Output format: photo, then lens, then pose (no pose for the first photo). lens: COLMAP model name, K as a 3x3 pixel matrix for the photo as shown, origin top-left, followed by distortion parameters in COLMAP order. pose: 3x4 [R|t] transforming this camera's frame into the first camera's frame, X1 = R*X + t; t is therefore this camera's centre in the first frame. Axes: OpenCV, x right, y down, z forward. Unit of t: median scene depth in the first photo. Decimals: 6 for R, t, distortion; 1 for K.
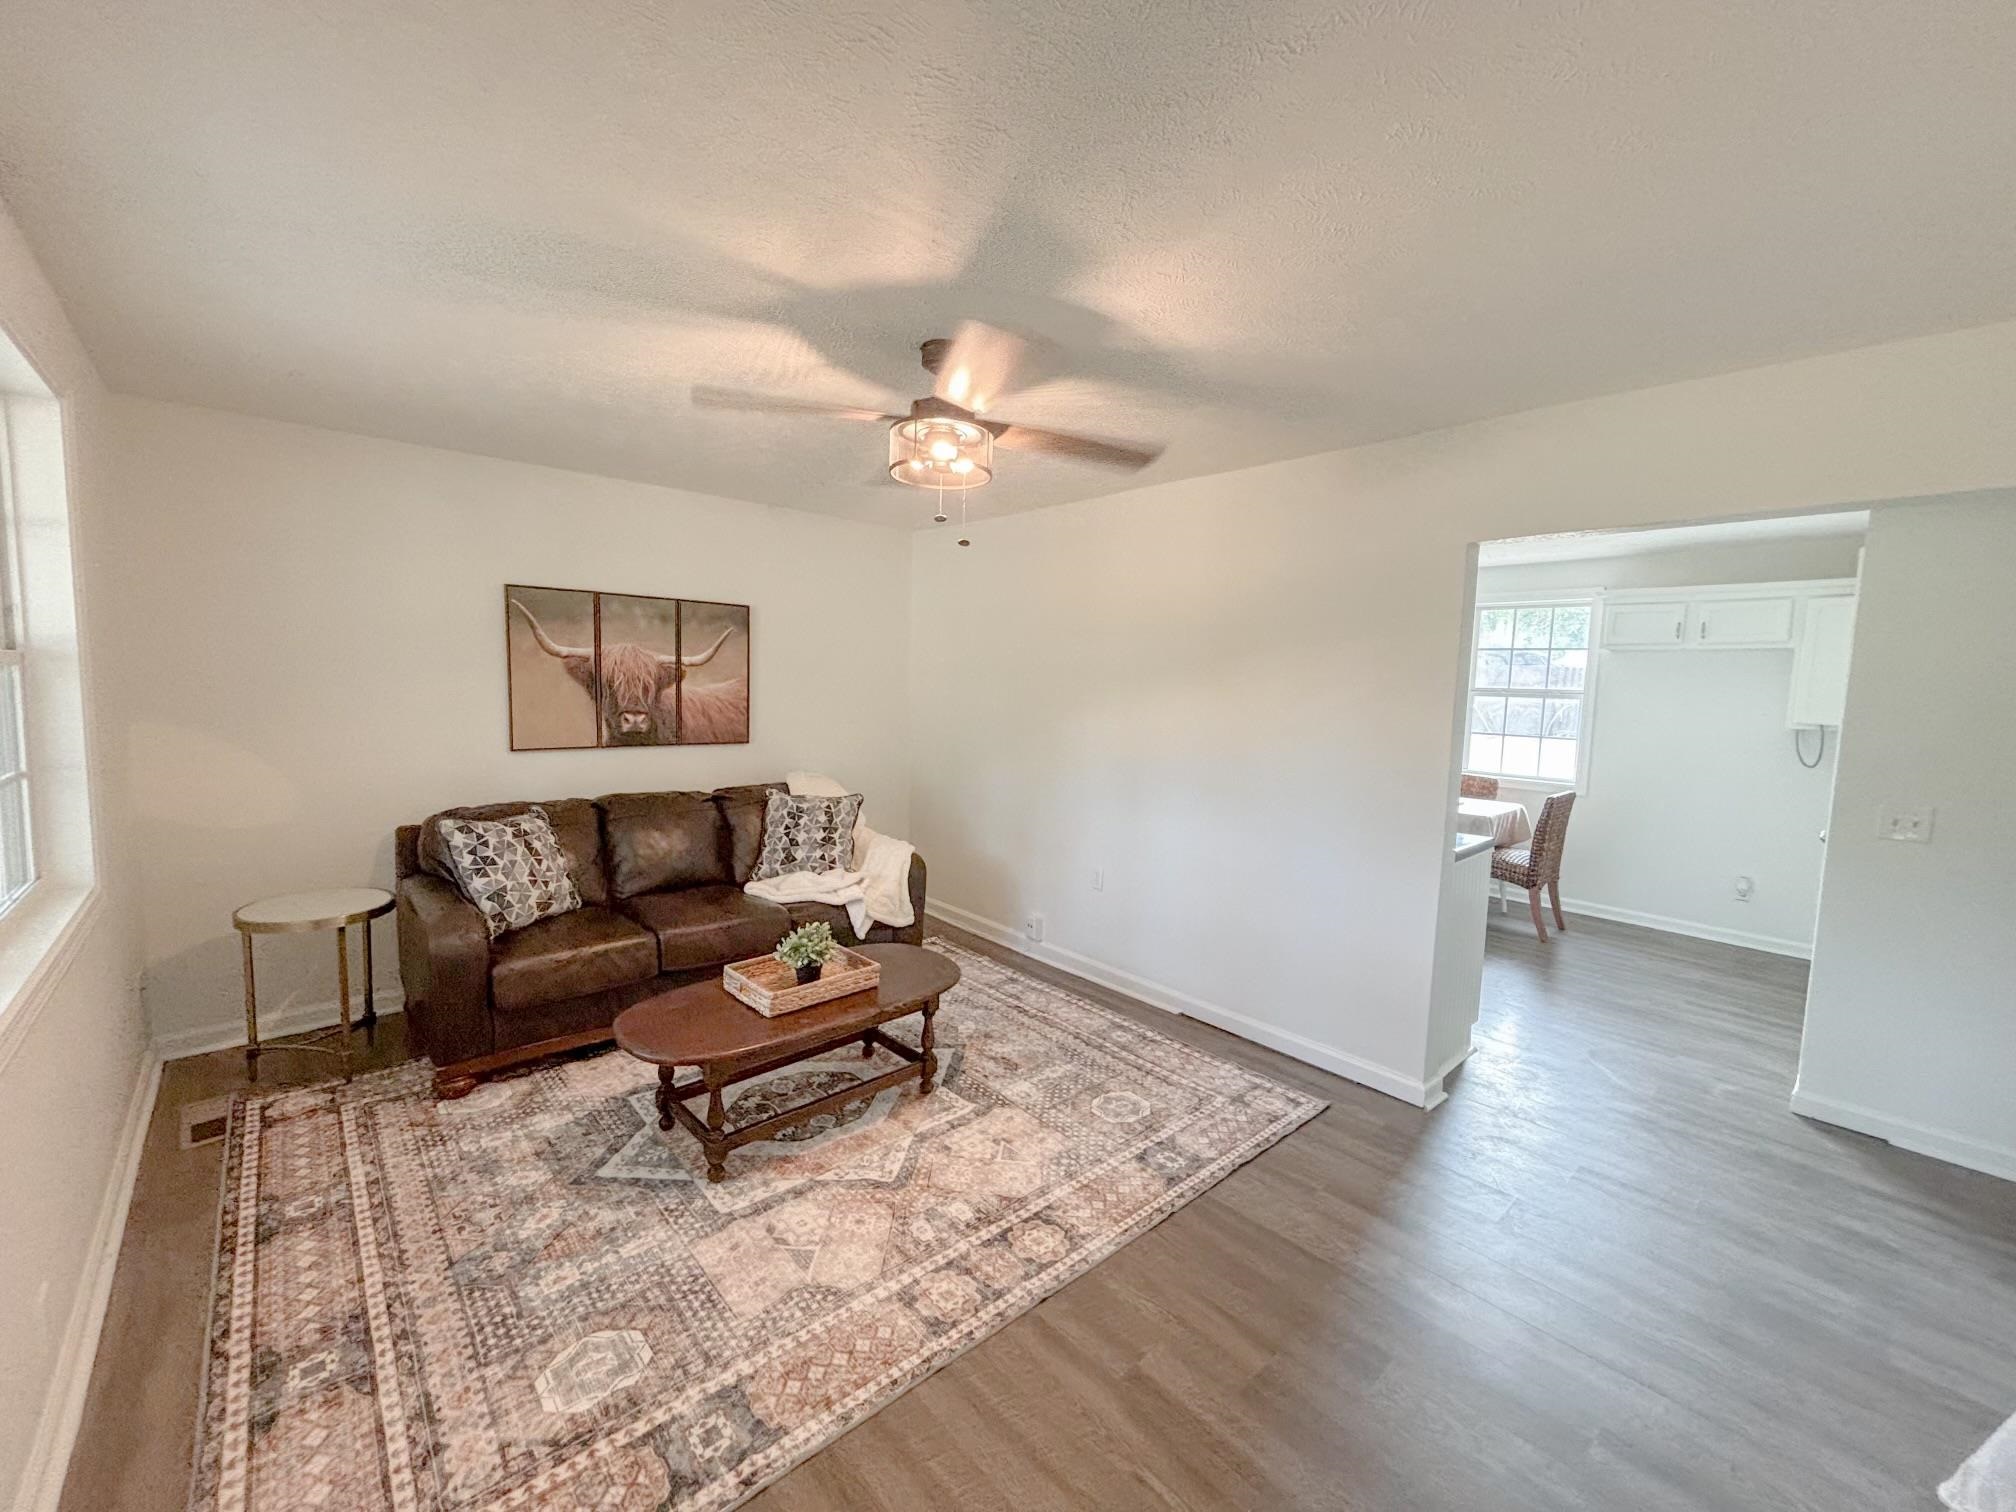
lens RADIAL K [[809.8, 0, 1010.8], [0, 809.8, 756.7], [0, 0, 1]] dist [0.016780, -0.002672]
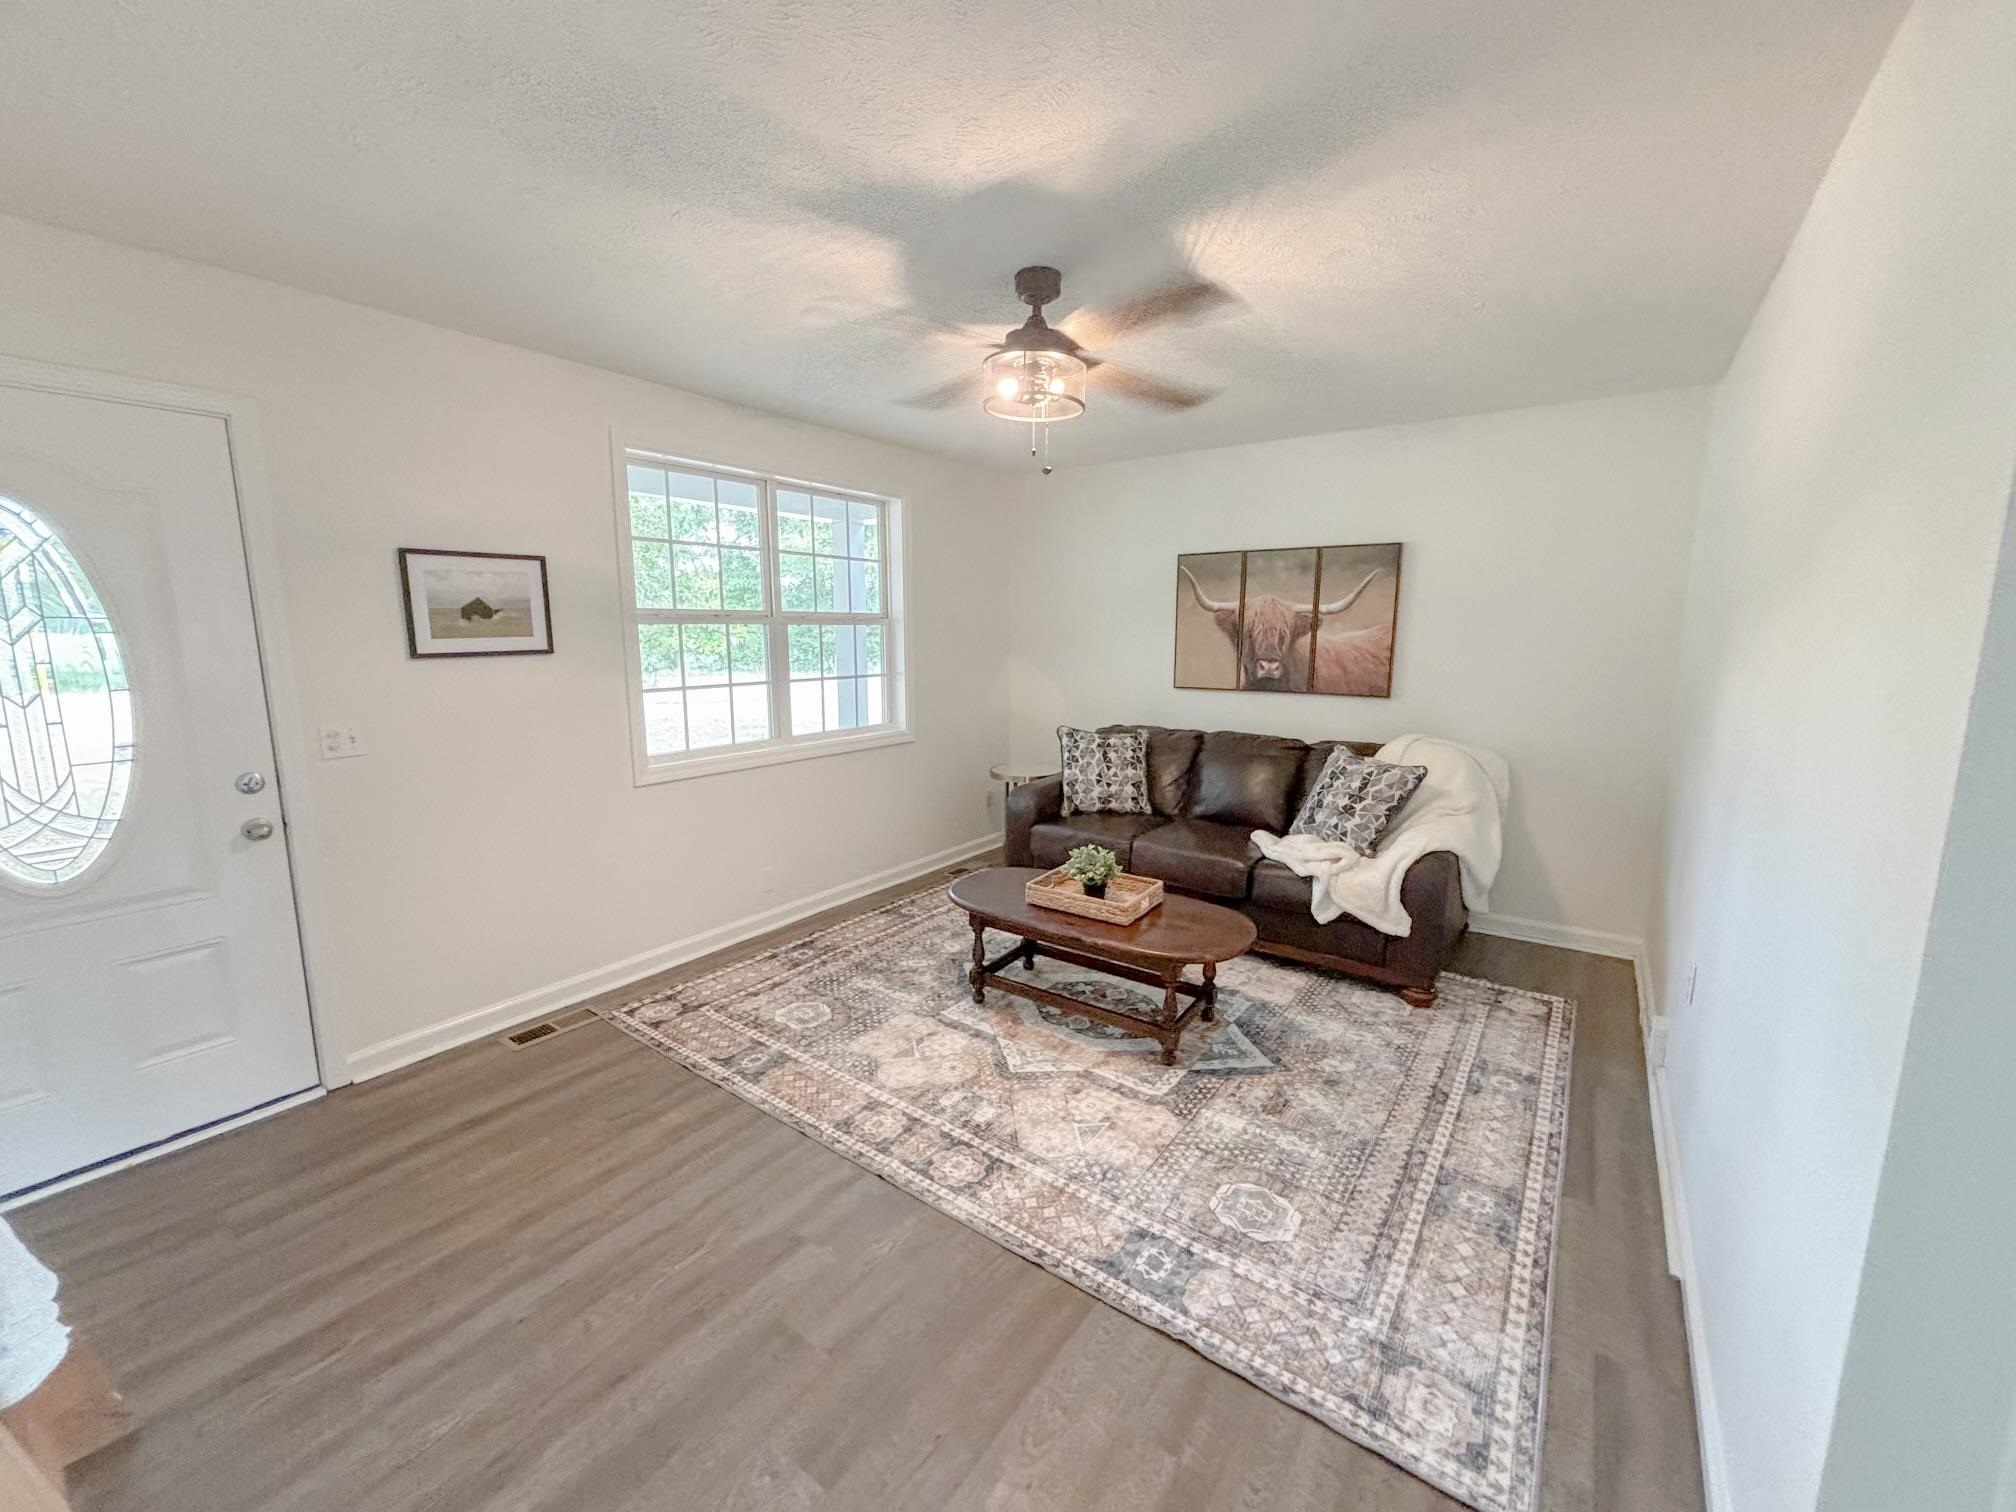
lens RADIAL K [[809.8, 0, 1004.8], [0, 809.8, 756.8], [0, 0, 1]] dist [0.016780, -0.002672]
pose [[0.213560, 0.129915, -0.968253, 0.665718], [-0.091576, 0.989417, 0.112556, -0.021212], [0.972628, 0.064631, 0.223197, 0.549391]]
